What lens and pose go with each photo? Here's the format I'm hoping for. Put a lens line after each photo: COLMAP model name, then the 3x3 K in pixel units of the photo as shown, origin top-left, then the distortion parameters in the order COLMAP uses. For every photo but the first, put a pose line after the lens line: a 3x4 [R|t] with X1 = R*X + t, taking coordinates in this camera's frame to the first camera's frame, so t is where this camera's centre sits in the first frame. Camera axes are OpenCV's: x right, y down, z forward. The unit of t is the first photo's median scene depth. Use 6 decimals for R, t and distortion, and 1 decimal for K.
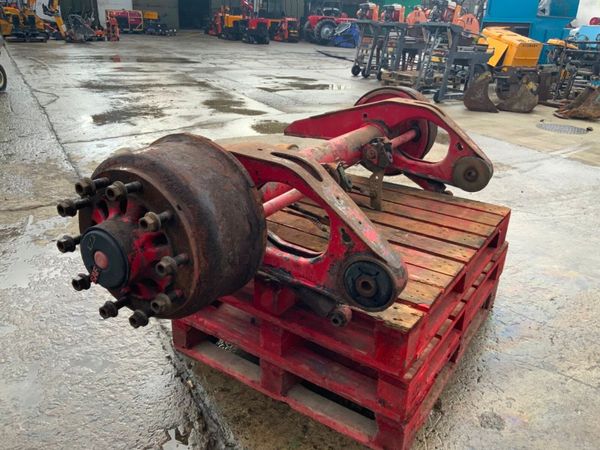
lens RADIAL K [[499.9, 0, 290.2], [0, 499.9, 223.1], [0, 0, 1]] dist [0.083314, -0.170366]
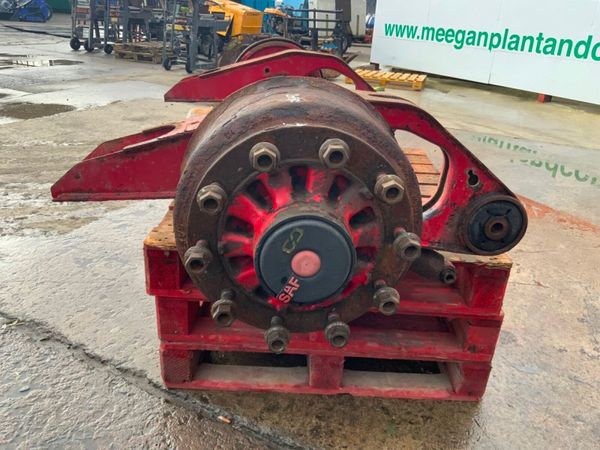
lens RADIAL K [[502.0, 0, 297.7], [0, 502.0, 226.0], [0, 0, 1]] dist [0.075168, -0.127695]
pose [[0.836629, -0.211988, 0.505086, -0.449594], [0.188874, 0.977172, 0.097273, -0.027068], [-0.514177, 0.014016, 0.857570, 0.280813]]
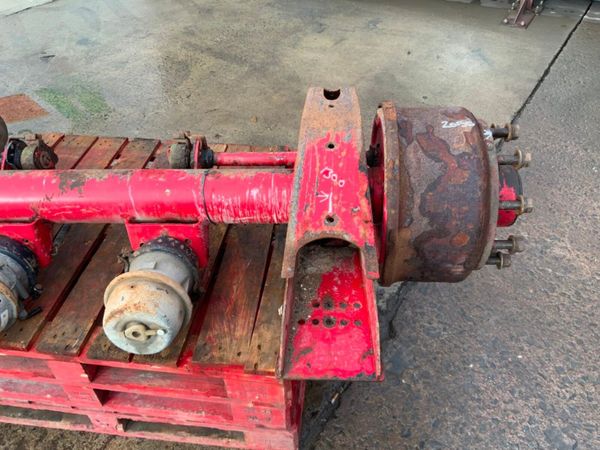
lens RADIAL K [[502.0, 0, 297.7], [0, 502.0, 226.0], [0, 0, 1]] dist [0.075168, -0.127695]
pose [[-0.460037, -0.600176, 0.654335, -0.596316], [0.355280, 0.550952, 0.755134, -0.578927], [-0.813721, 0.579862, -0.040228, 0.946773]]
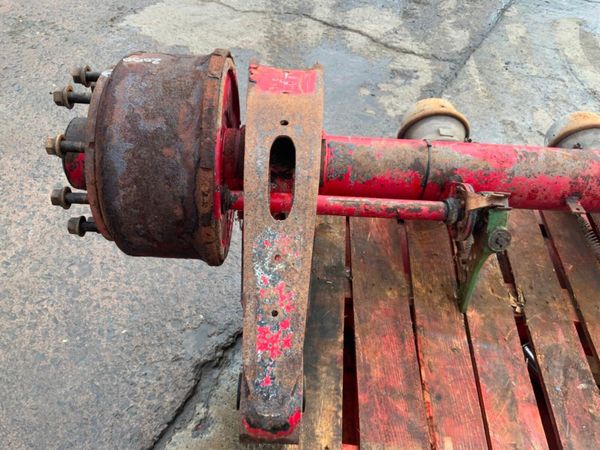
lens RADIAL K [[502.7, 0, 300.0], [0, 502.7, 225.0], [0, 0, 1]] dist [0.066978, -0.124180]
pose [[0.503069, 0.600432, -0.621613, 0.341391], [-0.365542, 0.799578, 0.476501, -0.281095], [0.783135, -0.012487, 0.621726, 0.473362]]
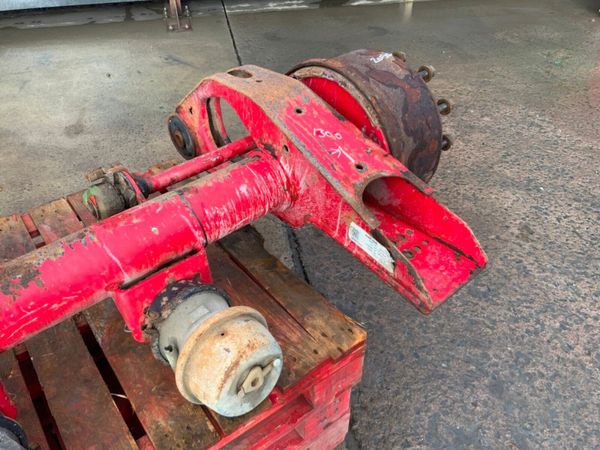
lens RADIAL K [[502.0, 0, 297.7], [0, 502.0, 226.0], [0, 0, 1]] dist [0.075168, -0.127695]
pose [[-0.949384, -0.222786, 0.221441, -0.295658], [0.088674, 0.486207, 0.869333, -0.616922], [-0.301341, 0.844967, -0.441842, 1.238818]]
